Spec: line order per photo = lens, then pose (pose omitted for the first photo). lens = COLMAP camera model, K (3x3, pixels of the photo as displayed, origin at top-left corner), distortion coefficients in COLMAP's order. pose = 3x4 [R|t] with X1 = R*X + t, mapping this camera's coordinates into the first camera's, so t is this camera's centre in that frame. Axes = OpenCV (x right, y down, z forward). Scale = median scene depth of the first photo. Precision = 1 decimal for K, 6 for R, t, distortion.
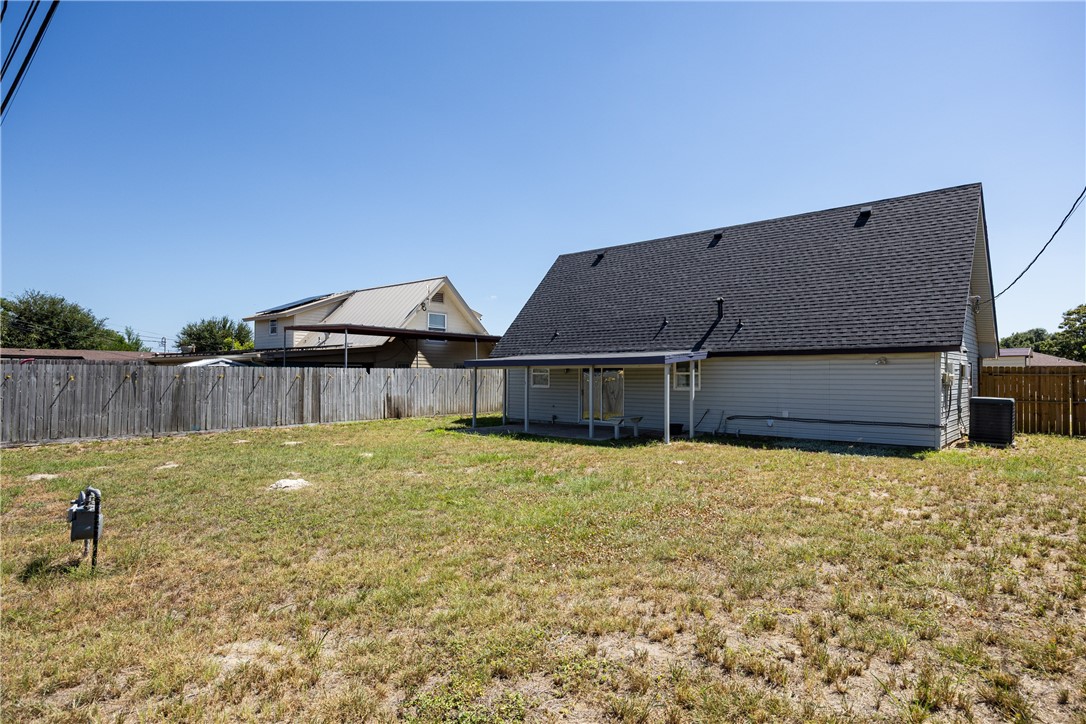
lens RADIAL K [[605.4, 0, 543.5], [0, 605.4, 362.9], [0, 0, 1]] dist [-0.001602, 0.000172]
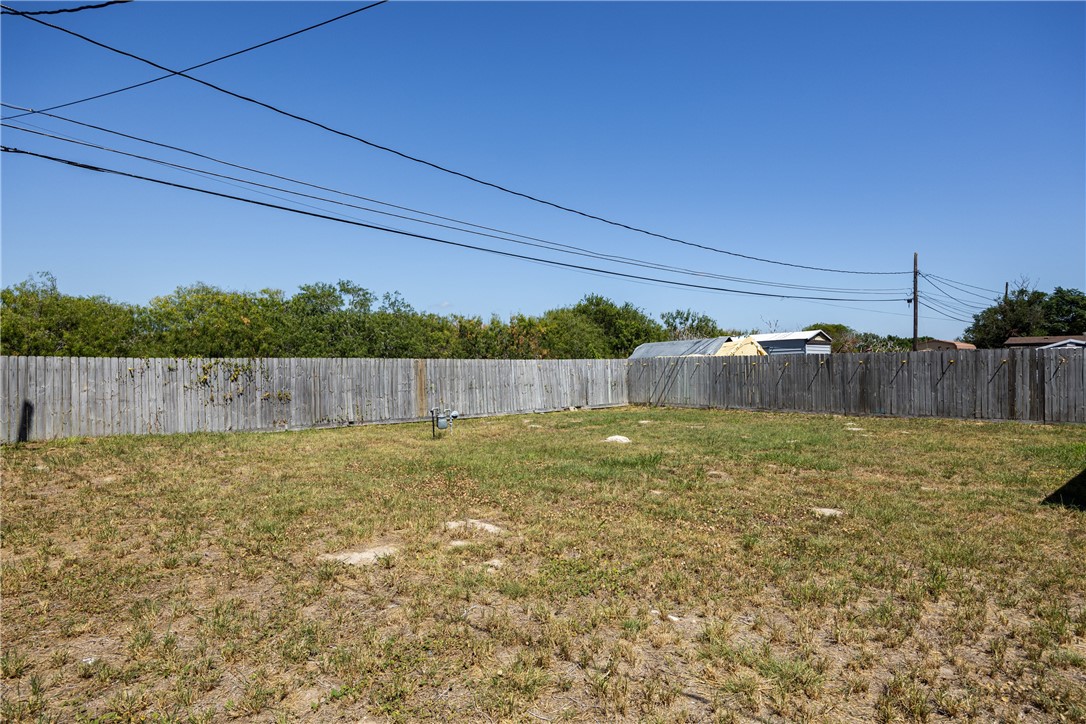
lens RADIAL K [[605.4, 0, 544.7], [0, 605.4, 364.6], [0, 0, 1]] dist [-0.001602, 0.000172]
pose [[-0.126475, -0.006937, -0.991946, 0.502350], [0.028439, 0.999539, -0.010616, 0.019790], [0.991562, -0.029552, -0.126219, 0.510728]]
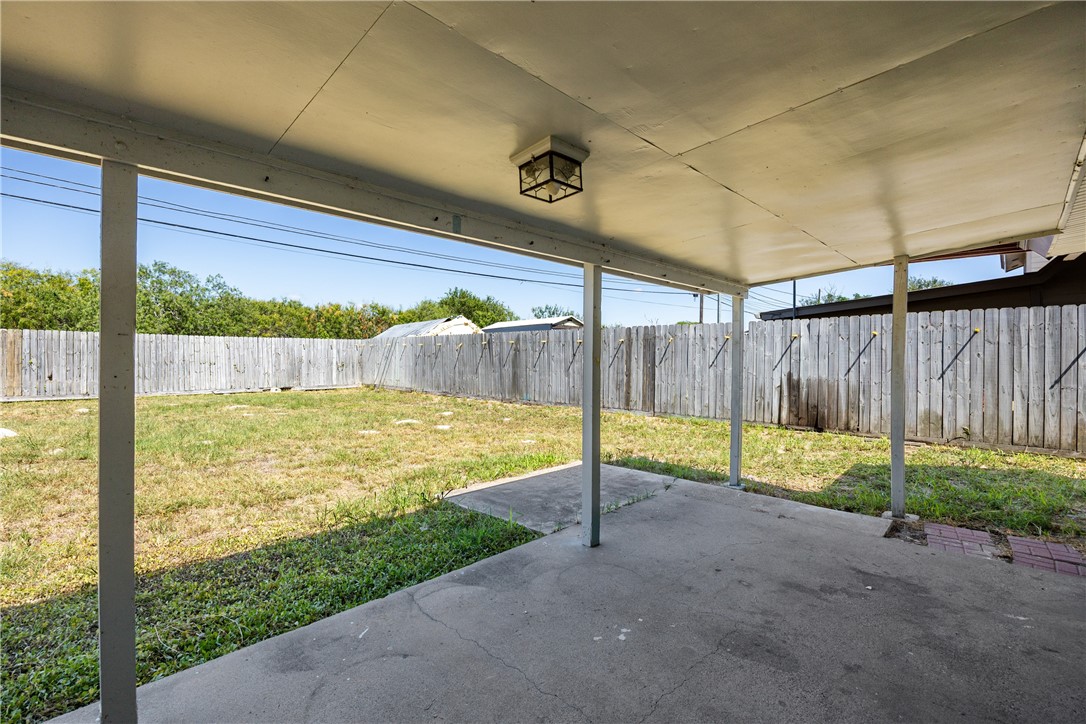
lens RADIAL K [[473.6, 0, 544.3], [0, 473.6, 358.7], [0, 0, 1]] dist [0.000537, -0.000681]
pose [[-0.057753, 0.001646, -0.998330, 0.142763], [0.012584, 0.999920, 0.000921, 0.043894], [0.998252, -0.012510, -0.057769, 0.985274]]
